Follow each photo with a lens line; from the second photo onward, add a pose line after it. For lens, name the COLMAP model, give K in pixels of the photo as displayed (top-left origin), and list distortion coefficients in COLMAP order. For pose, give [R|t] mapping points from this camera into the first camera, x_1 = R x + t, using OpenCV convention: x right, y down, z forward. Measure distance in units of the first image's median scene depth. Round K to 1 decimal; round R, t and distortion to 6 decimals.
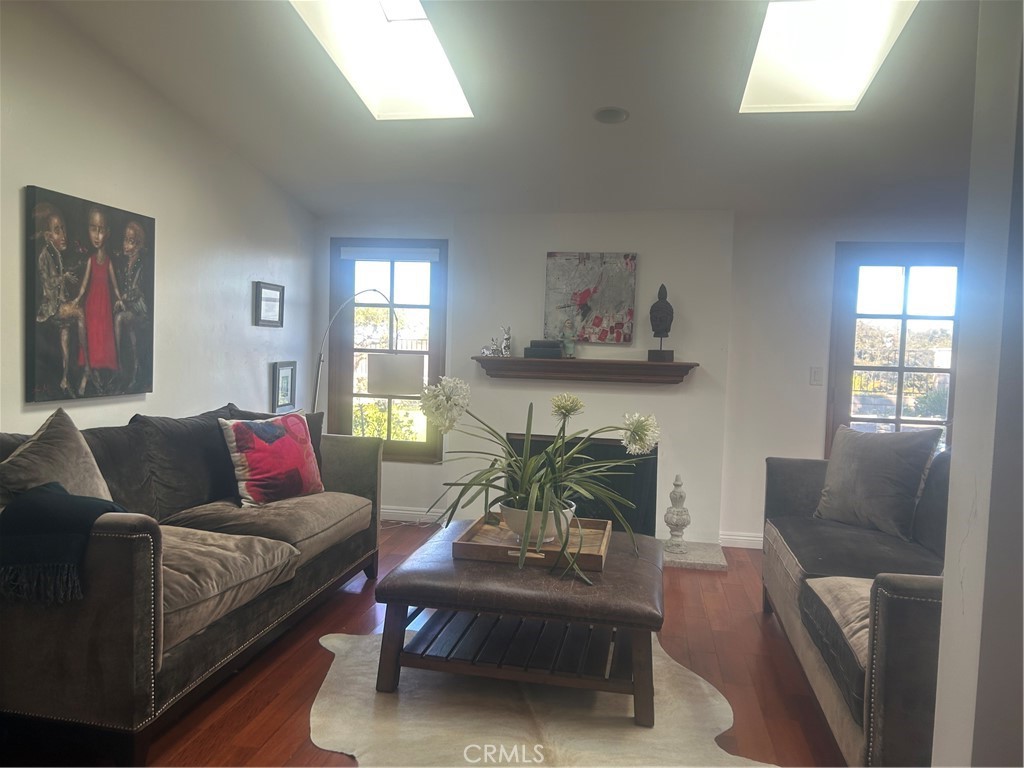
lens RADIAL K [[768.8, 0, 512.0], [0, 768.8, 384.0], [0, 0, 1]] dist [0.000870, 0.000061]
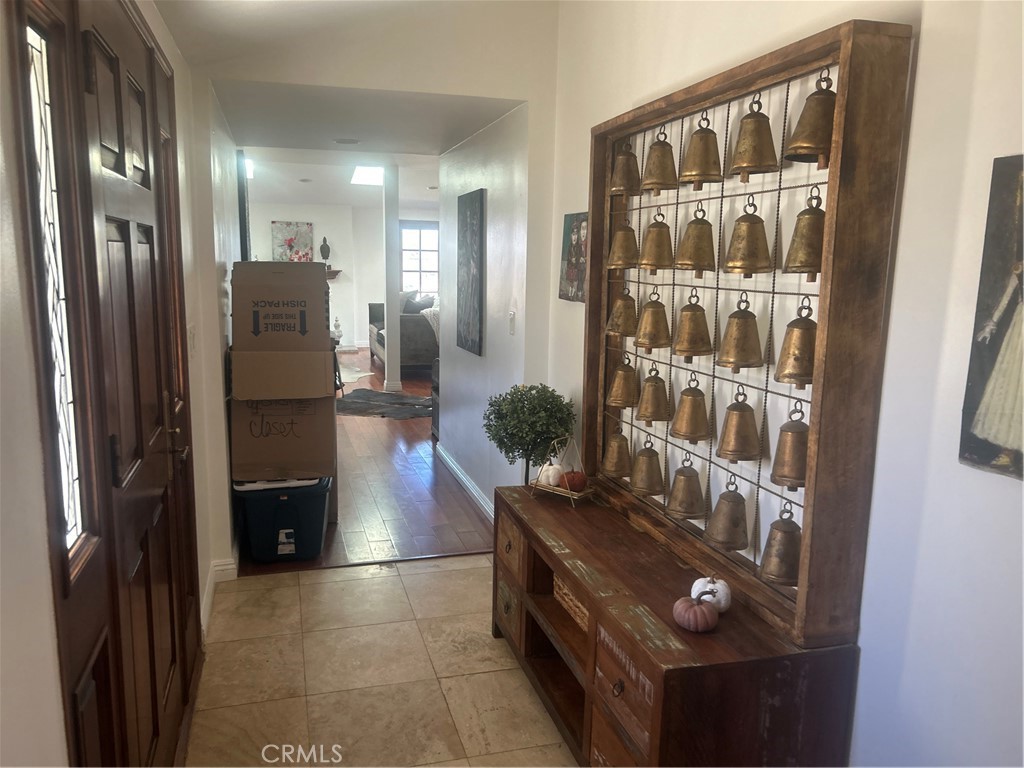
lens RADIAL K [[775.5, 0, 512.0], [0, 775.5, 384.0], [0, 0, 1]] dist [0.000781, -0.000375]
pose [[0.889670, -0.083292, 0.448944, -0.394421], [0.027962, 0.991314, 0.128506, 0.029071], [-0.455748, -0.101774, 0.884271, -1.399276]]
